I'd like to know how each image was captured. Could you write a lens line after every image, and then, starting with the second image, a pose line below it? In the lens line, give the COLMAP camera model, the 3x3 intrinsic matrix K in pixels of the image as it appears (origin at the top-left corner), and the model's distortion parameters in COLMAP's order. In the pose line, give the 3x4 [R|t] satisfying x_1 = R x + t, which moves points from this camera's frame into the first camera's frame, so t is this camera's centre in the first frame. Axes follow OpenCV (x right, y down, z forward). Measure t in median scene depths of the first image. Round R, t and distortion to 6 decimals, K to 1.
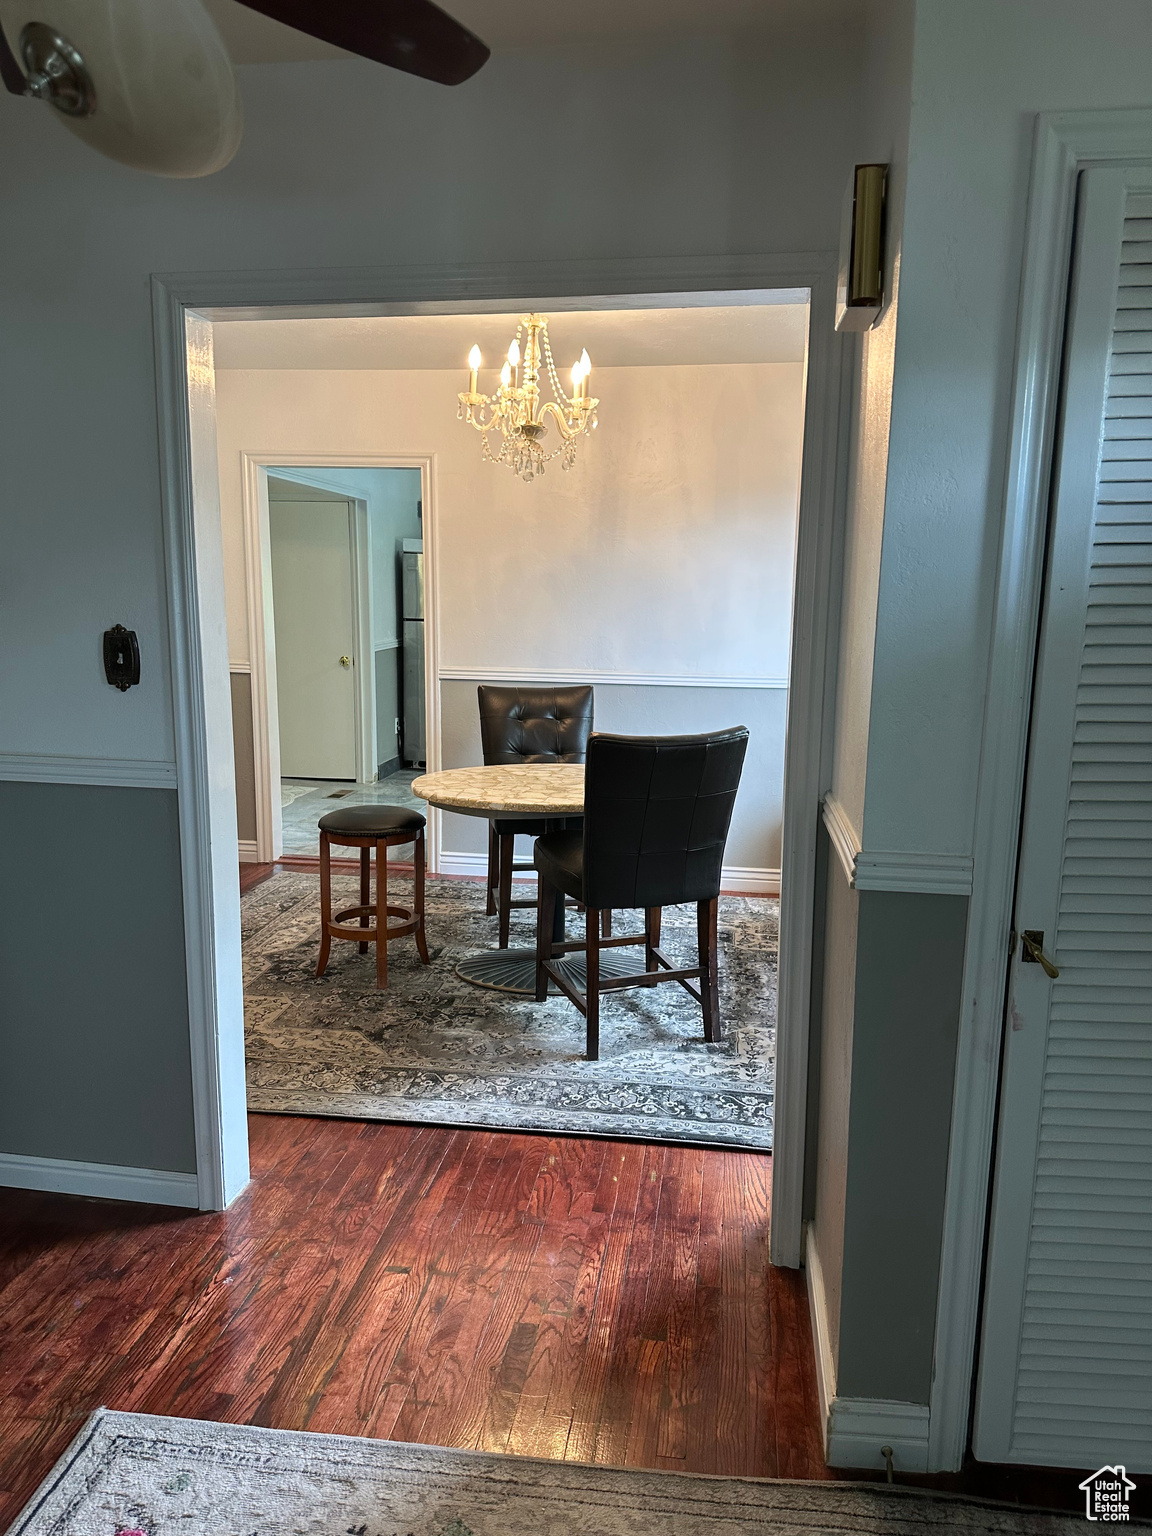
lens RADIAL K [[1079.1, 0, 566.3], [0, 1079.1, 762.5], [0, 0, 1]] dist [0.066636, -0.082536]
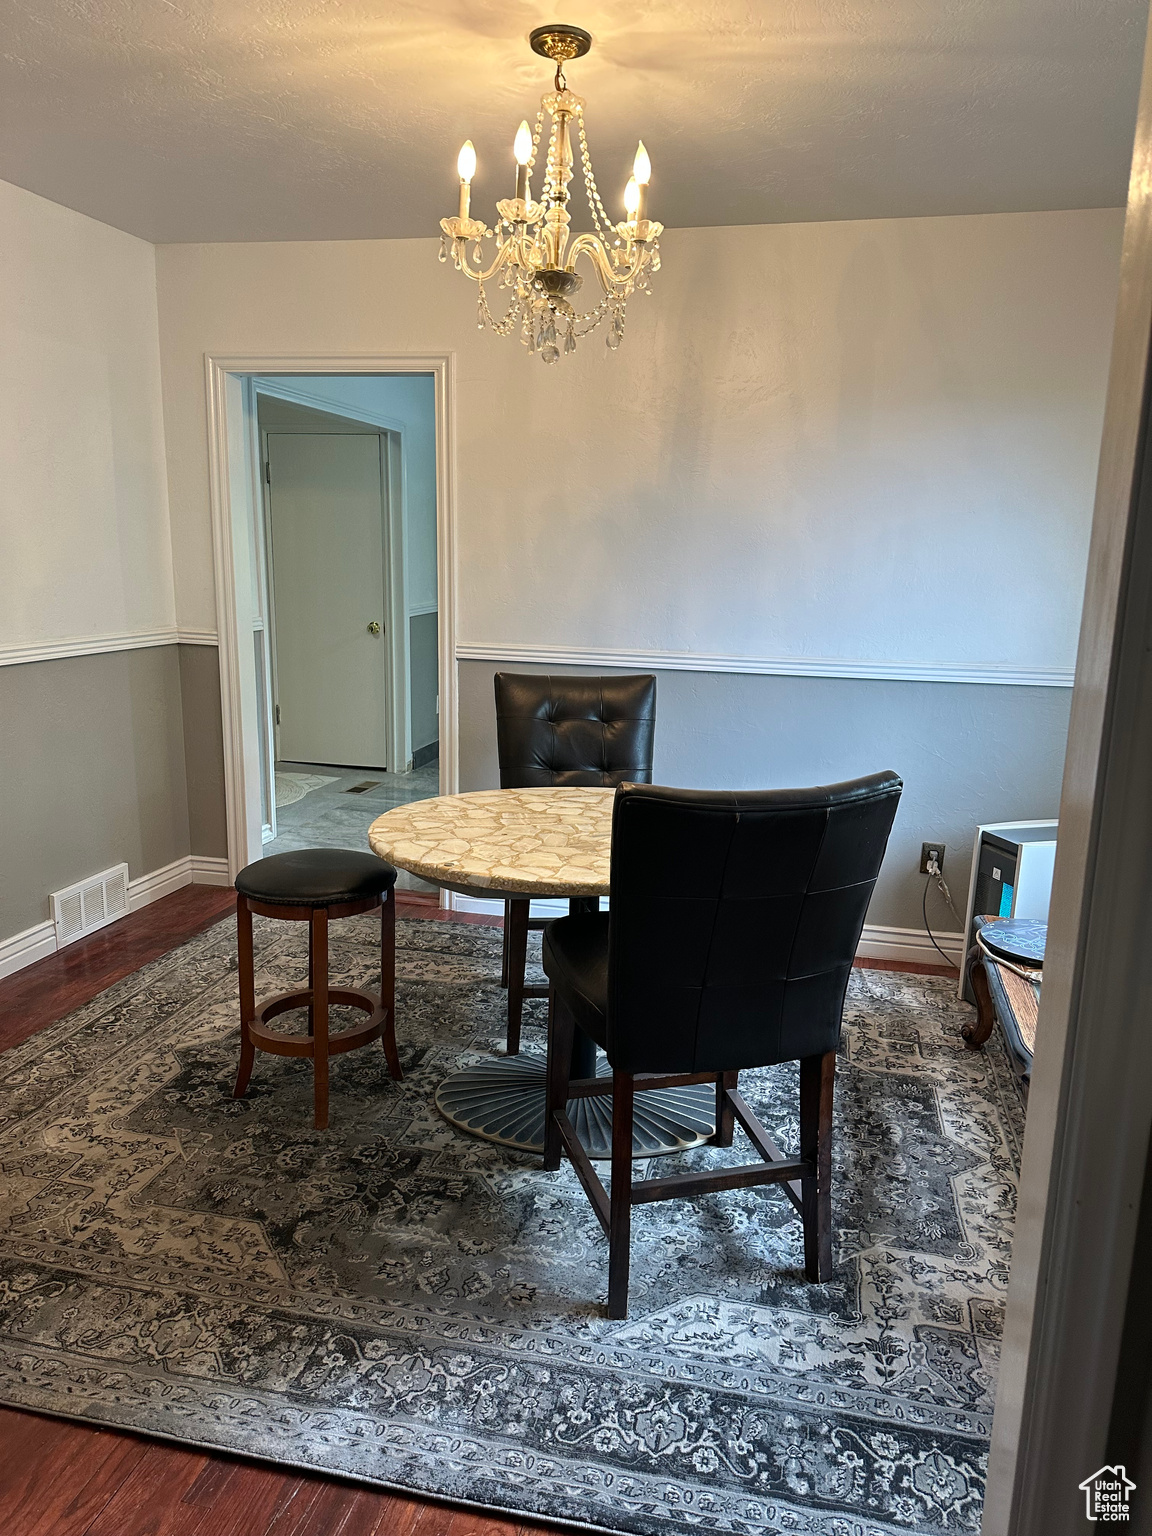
lens RADIAL K [[1079.1, 0, 562.5], [0, 1079.1, 766.7], [0, 0, 1]] dist [0.066636, -0.082536]
pose [[0.995877, 0.026101, -0.086876, 0.034958], [-0.022502, 0.998858, 0.042151, -0.050886], [0.087877, -0.040022, 0.995327, 0.362700]]
